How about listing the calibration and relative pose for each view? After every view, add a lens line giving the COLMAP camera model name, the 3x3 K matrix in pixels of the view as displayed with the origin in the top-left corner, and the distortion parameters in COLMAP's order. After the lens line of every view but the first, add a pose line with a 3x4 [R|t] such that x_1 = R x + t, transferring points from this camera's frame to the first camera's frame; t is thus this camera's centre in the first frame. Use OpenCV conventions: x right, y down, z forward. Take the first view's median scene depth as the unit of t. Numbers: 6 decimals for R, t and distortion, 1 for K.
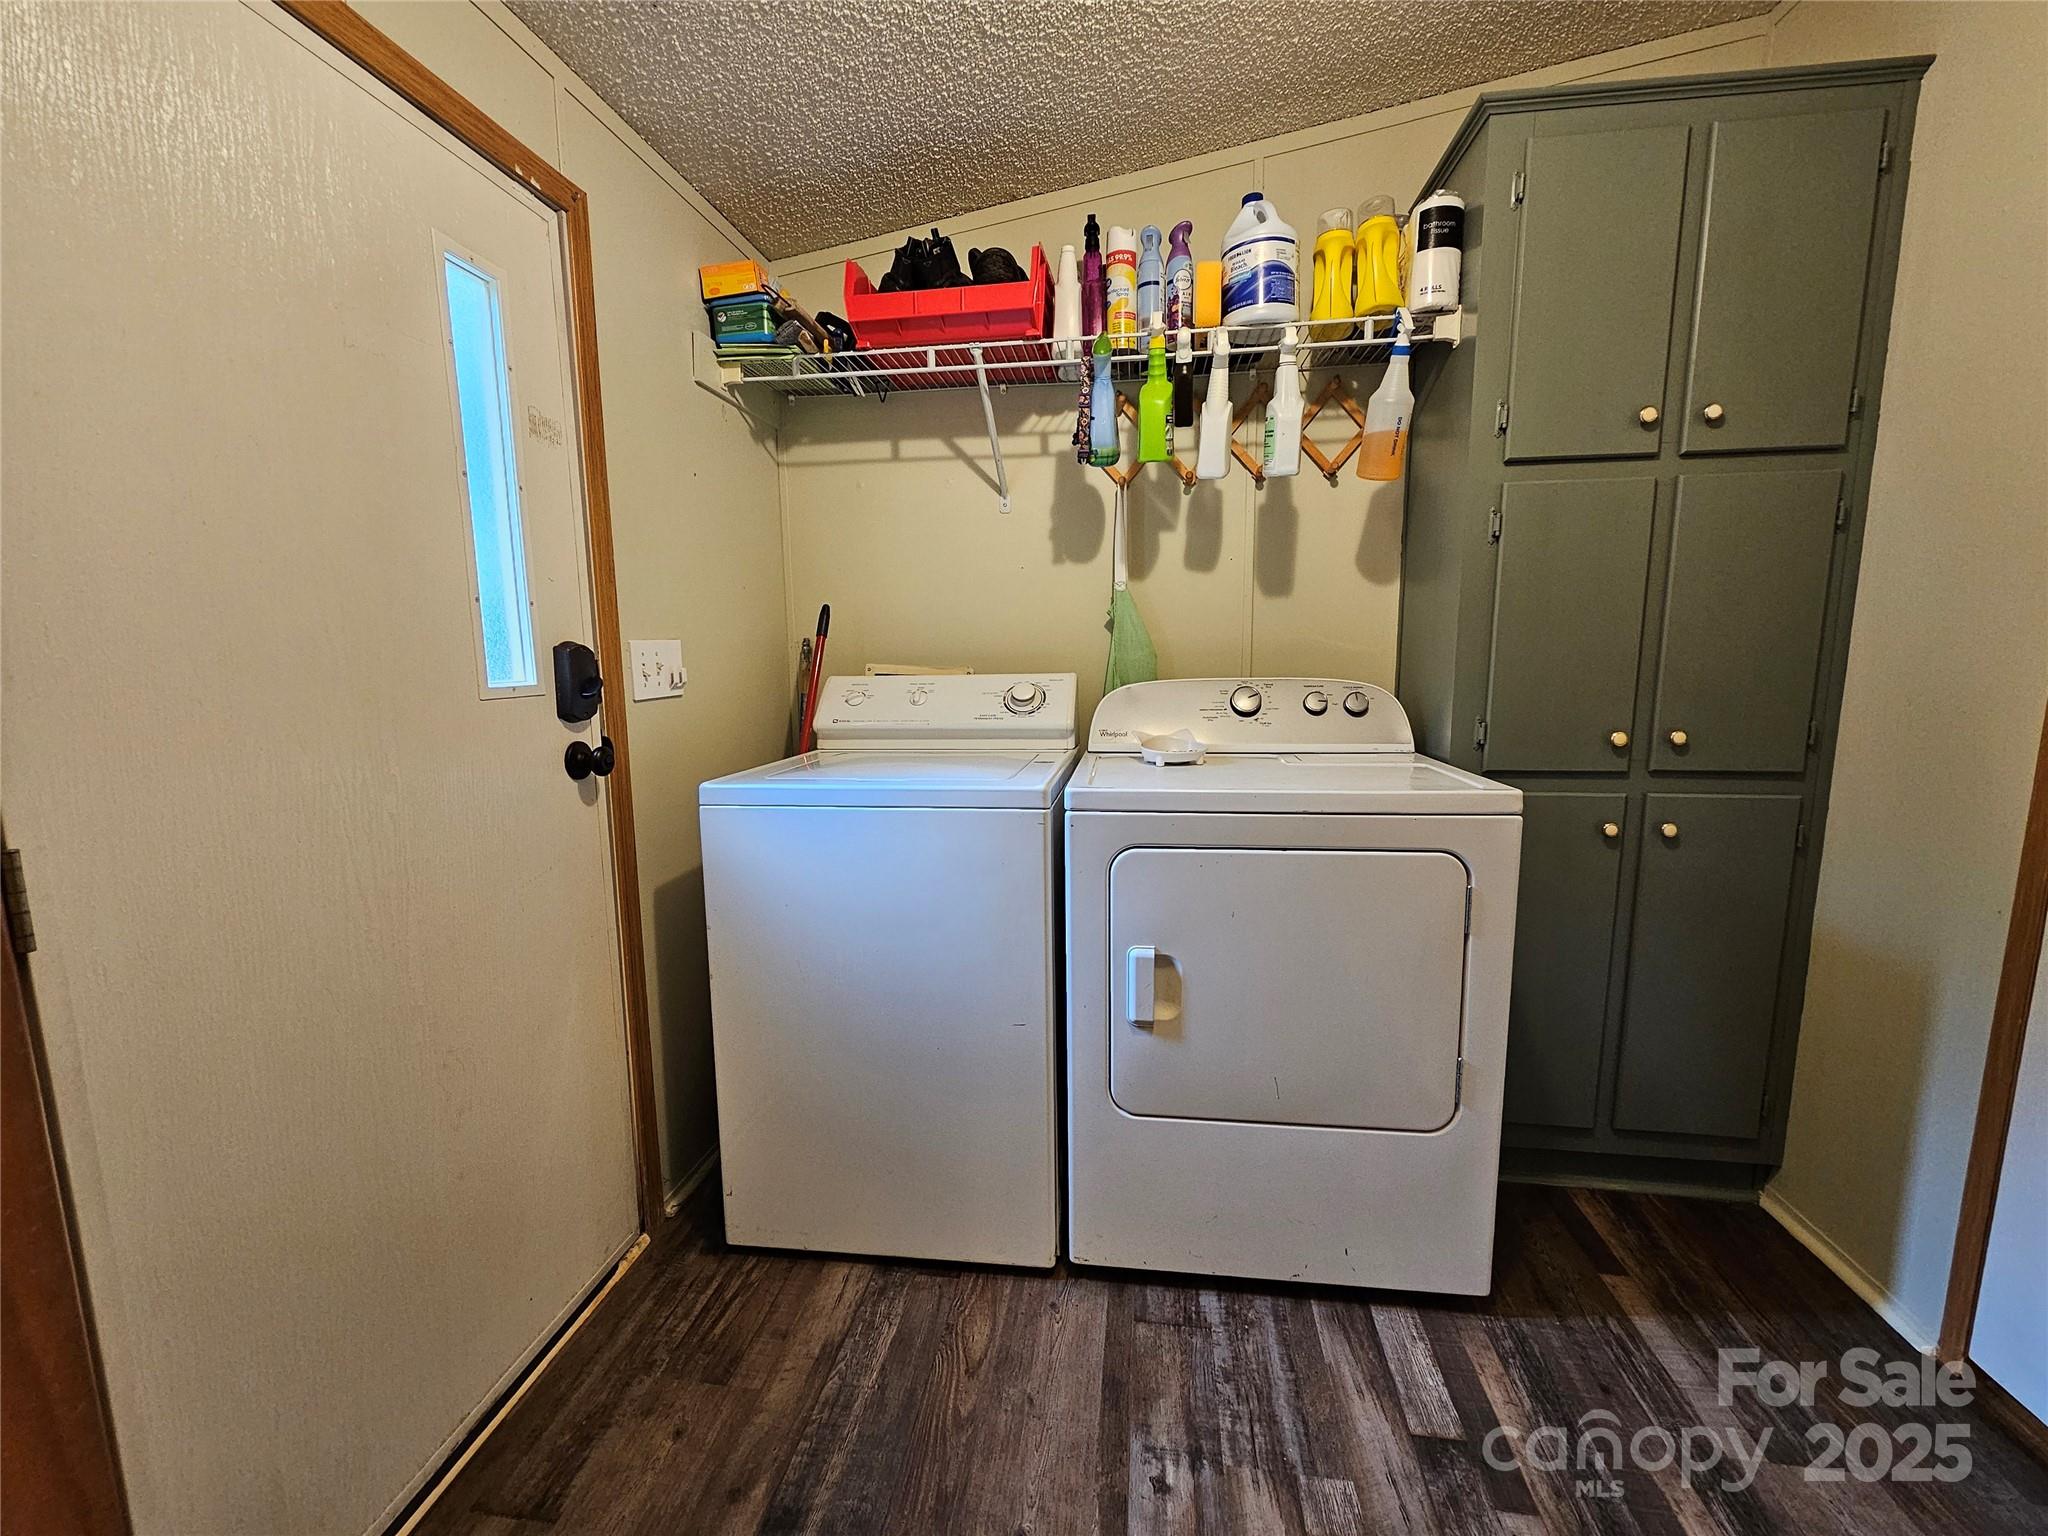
lens RADIAL K [[836.6, 0, 1027.3], [0, 836.6, 769.0], [0, 0, 1]] dist [-0.001854, -0.000466]
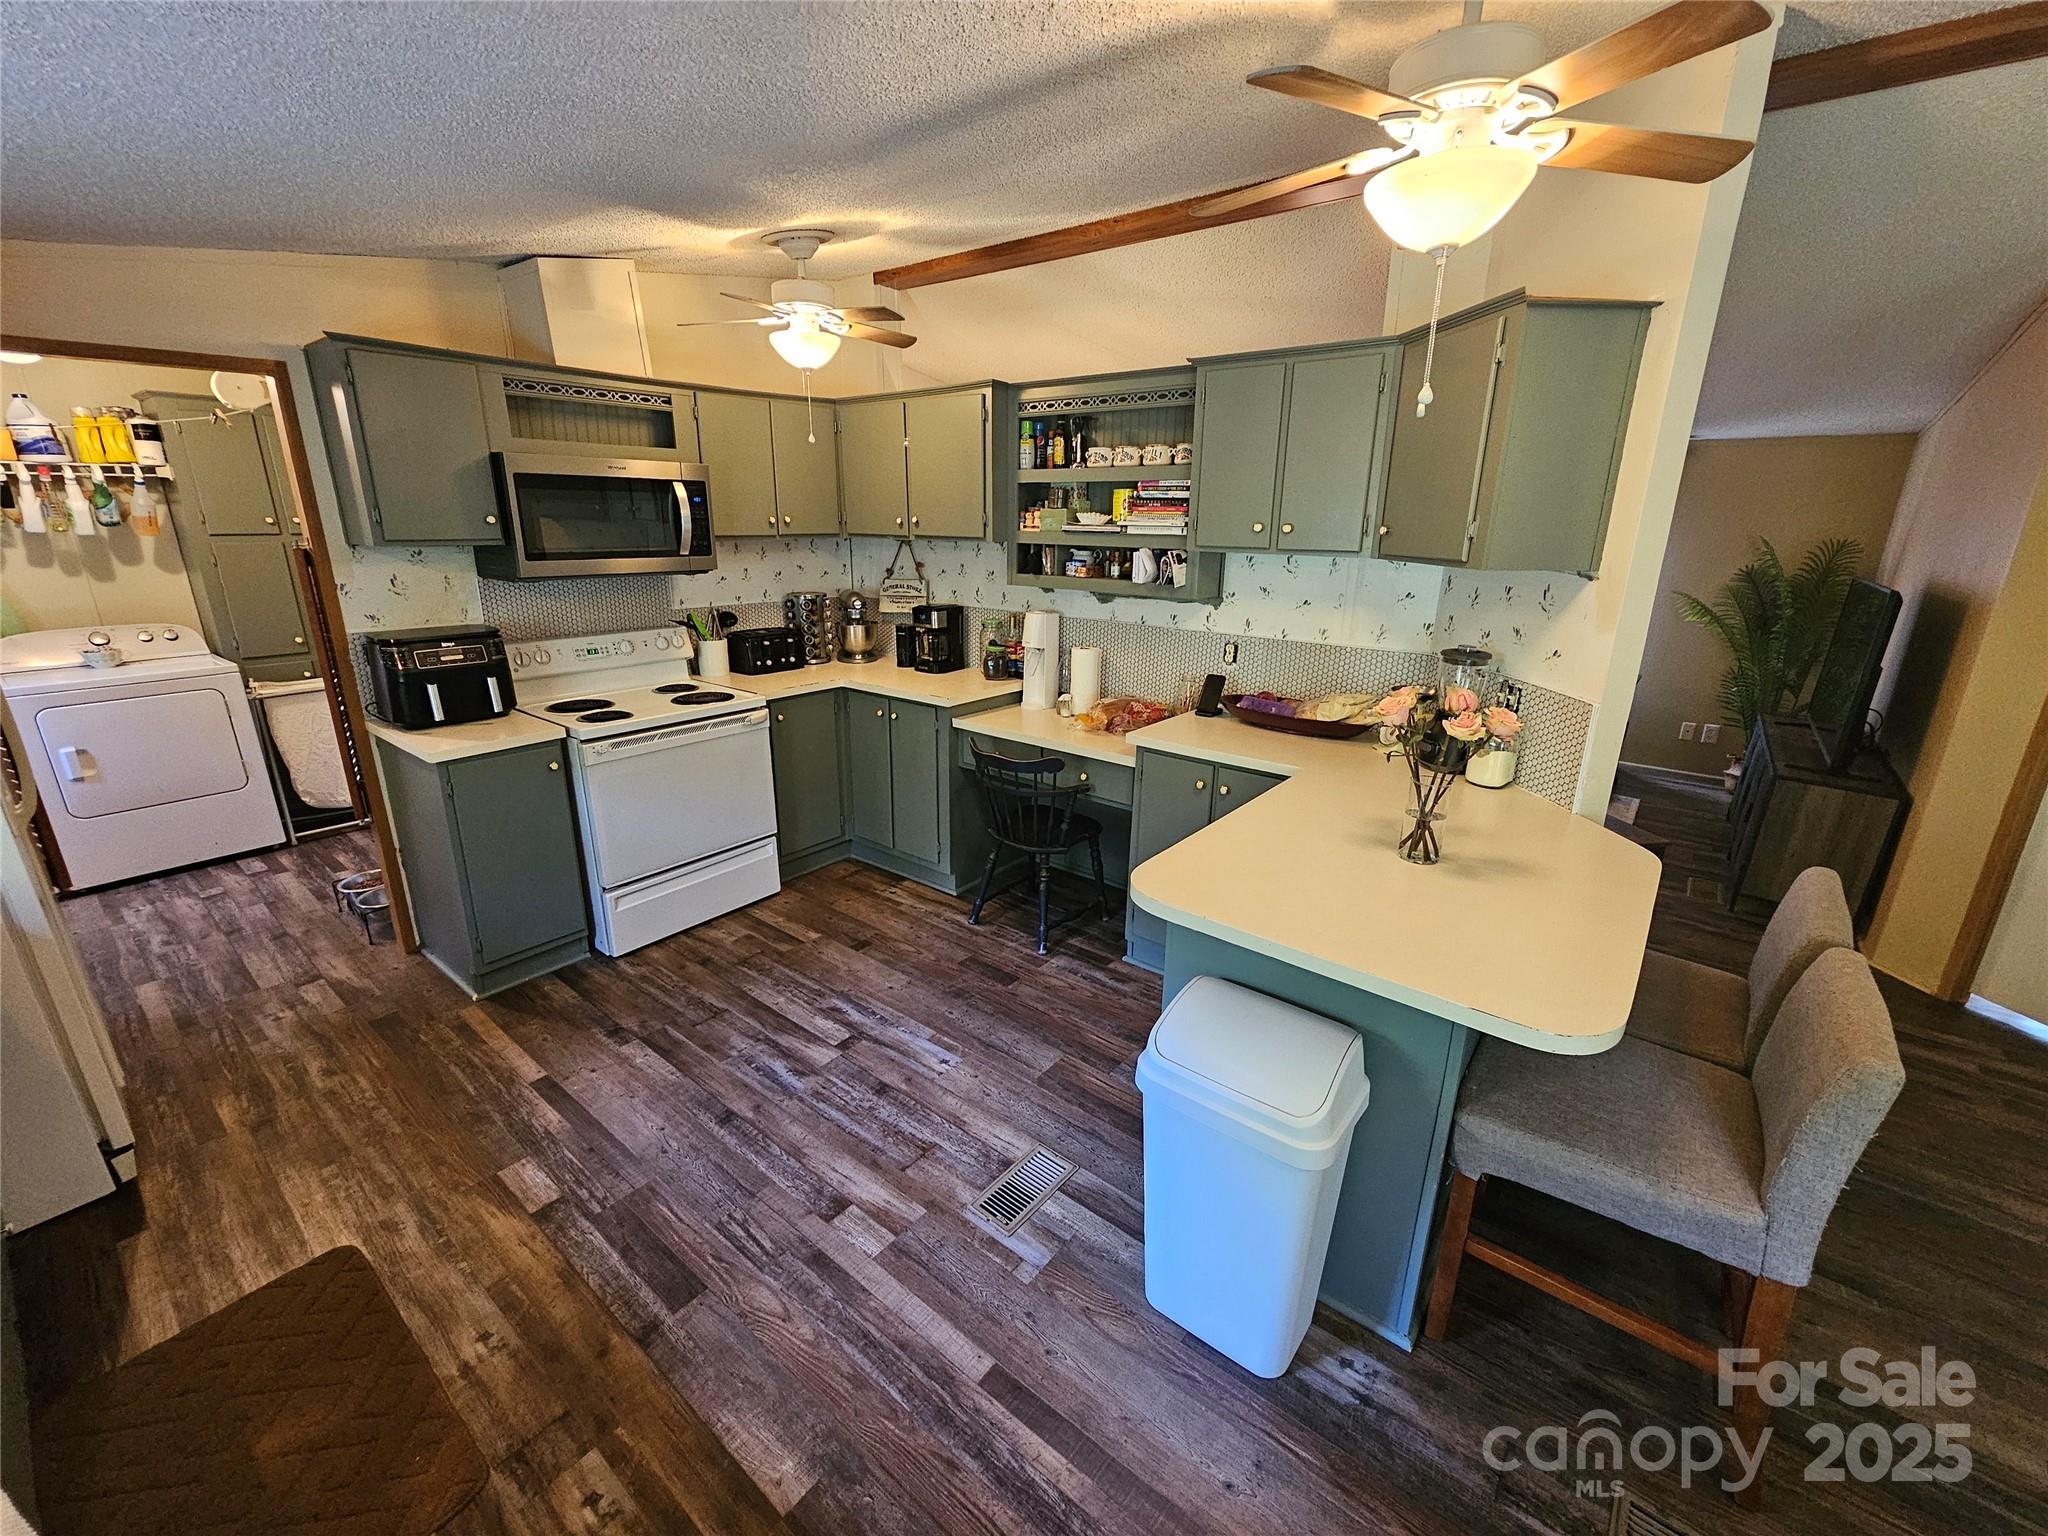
lens RADIAL K [[836.6, 0, 1027.3], [0, 836.6, 769.0], [0, 0, 1]] dist [-0.001854, -0.000466]
pose [[0.507068, -0.237241, 0.828612, -0.424261], [0.111479, 0.971349, 0.209889, 0.064198], [-0.854666, -0.014055, 0.518987, -2.388989]]
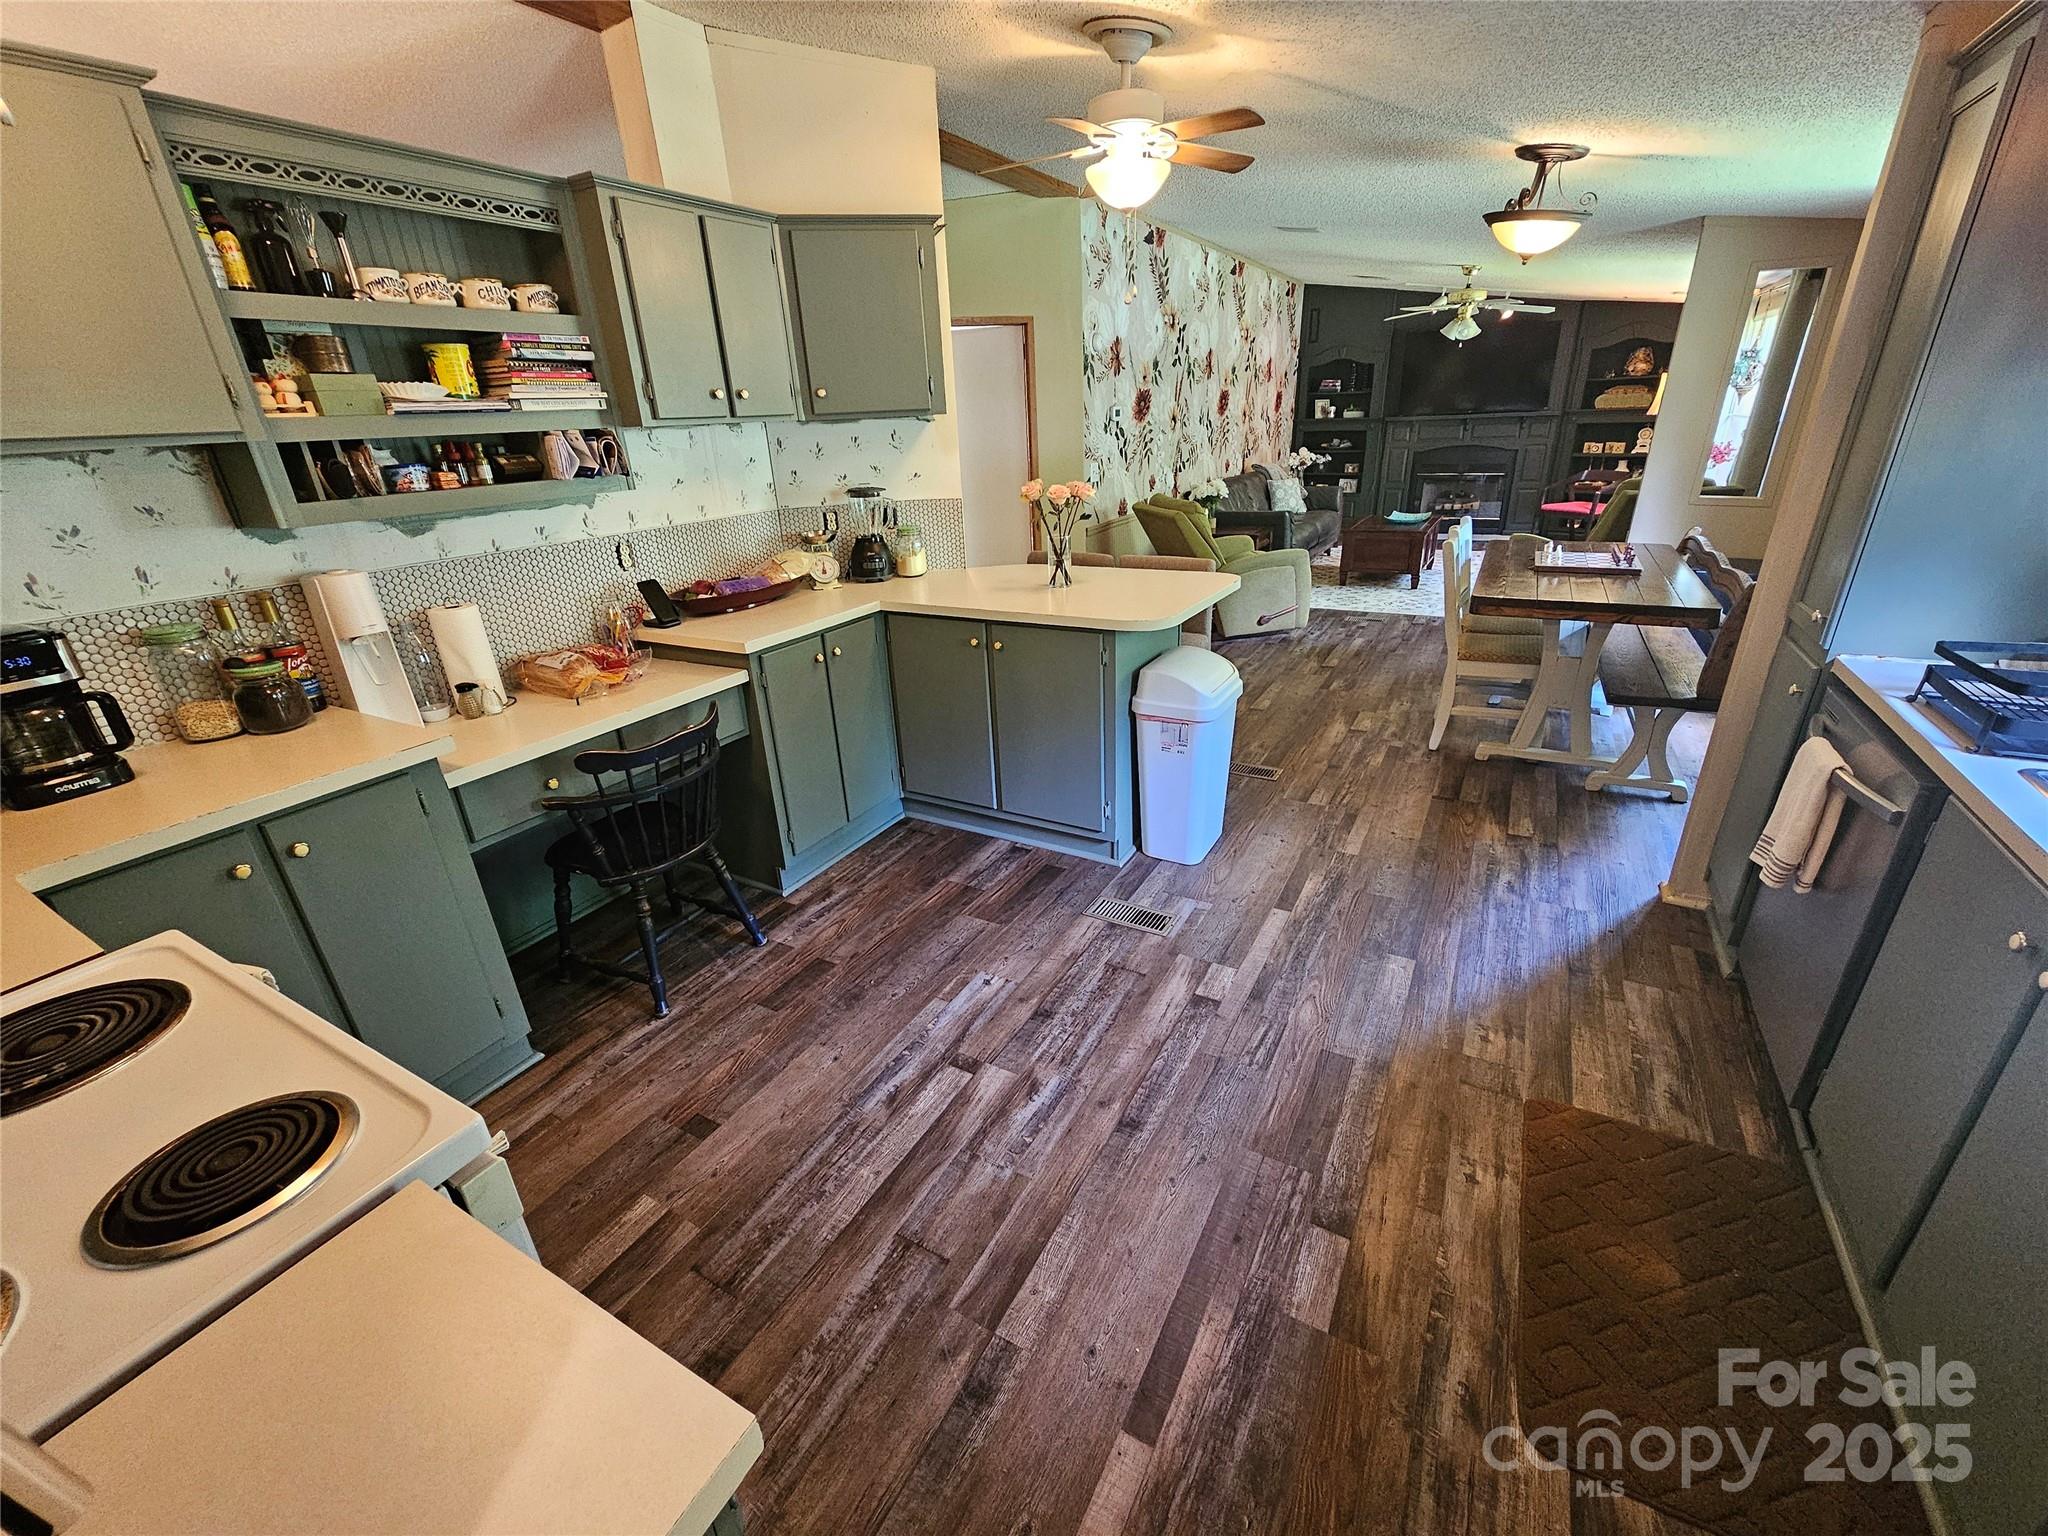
lens RADIAL K [[836.6, 0, 1027.3], [0, 836.6, 769.0], [0, 0, 1]] dist [-0.001854, -0.000466]
pose [[-0.929813, -0.095973, 0.355298, 0.134693], [0.105769, 0.854988, 0.507748, -0.141196], [-0.352506, 0.509690, -0.784828, -0.478019]]
